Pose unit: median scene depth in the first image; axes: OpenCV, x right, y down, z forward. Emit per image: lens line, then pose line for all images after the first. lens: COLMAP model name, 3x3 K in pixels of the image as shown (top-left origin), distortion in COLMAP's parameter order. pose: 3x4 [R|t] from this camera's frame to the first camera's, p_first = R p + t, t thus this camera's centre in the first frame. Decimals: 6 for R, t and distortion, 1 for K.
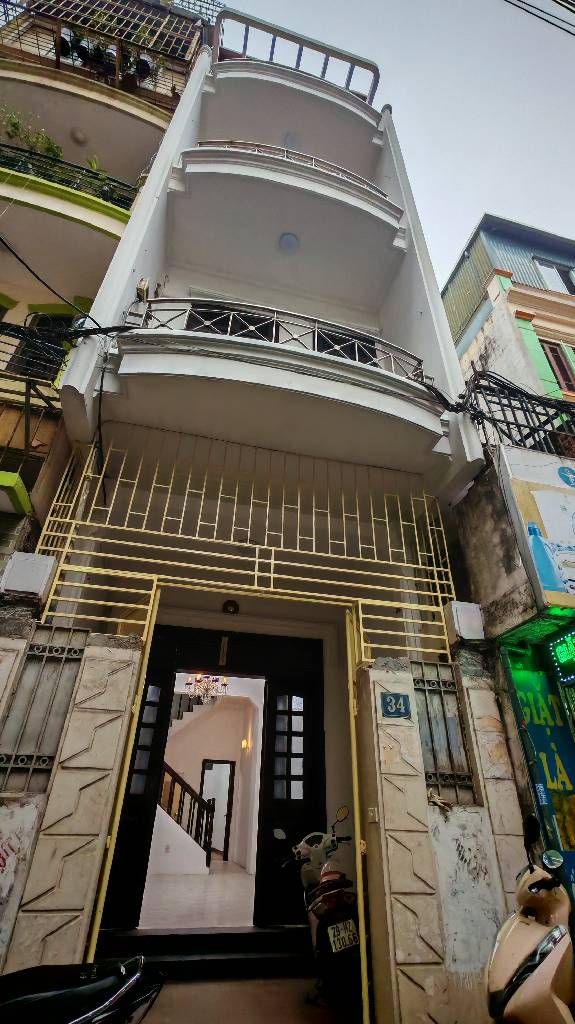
lens RADIAL K [[460.2, 0, 287.5], [0, 460.2, 512.0], [0, 0, 1]] dist [-0.001311, -0.000547]
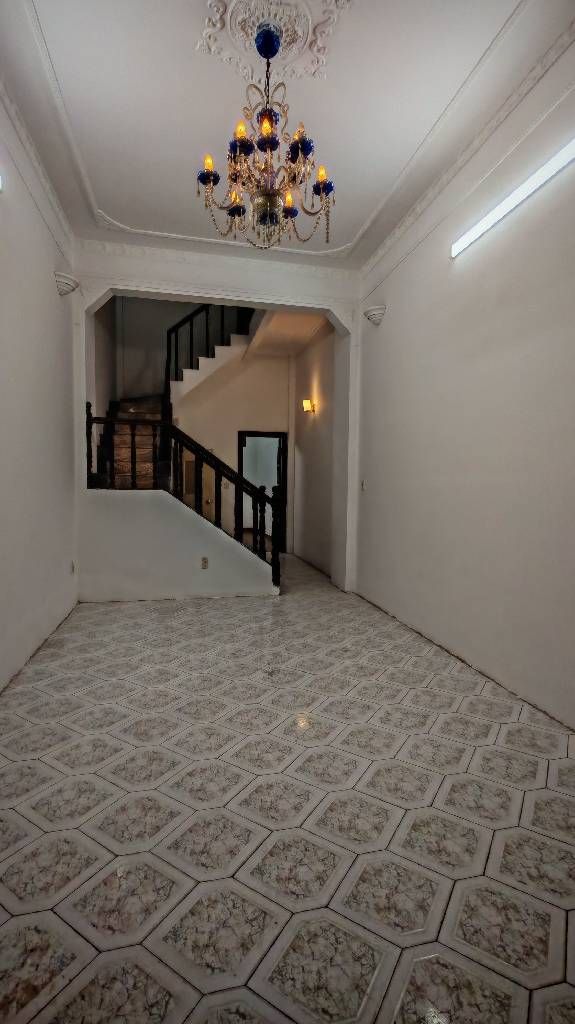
lens RADIAL K [[460.2, 0, 287.5], [0, 460.2, 512.0], [0, 0, 1]] dist [-0.001311, -0.000547]
pose [[0.999825, -0.009757, -0.015956, -0.108760], [0.017377, 0.800112, 0.599599, 0.249824], [0.006916, -0.599771, 0.800141, 0.426830]]
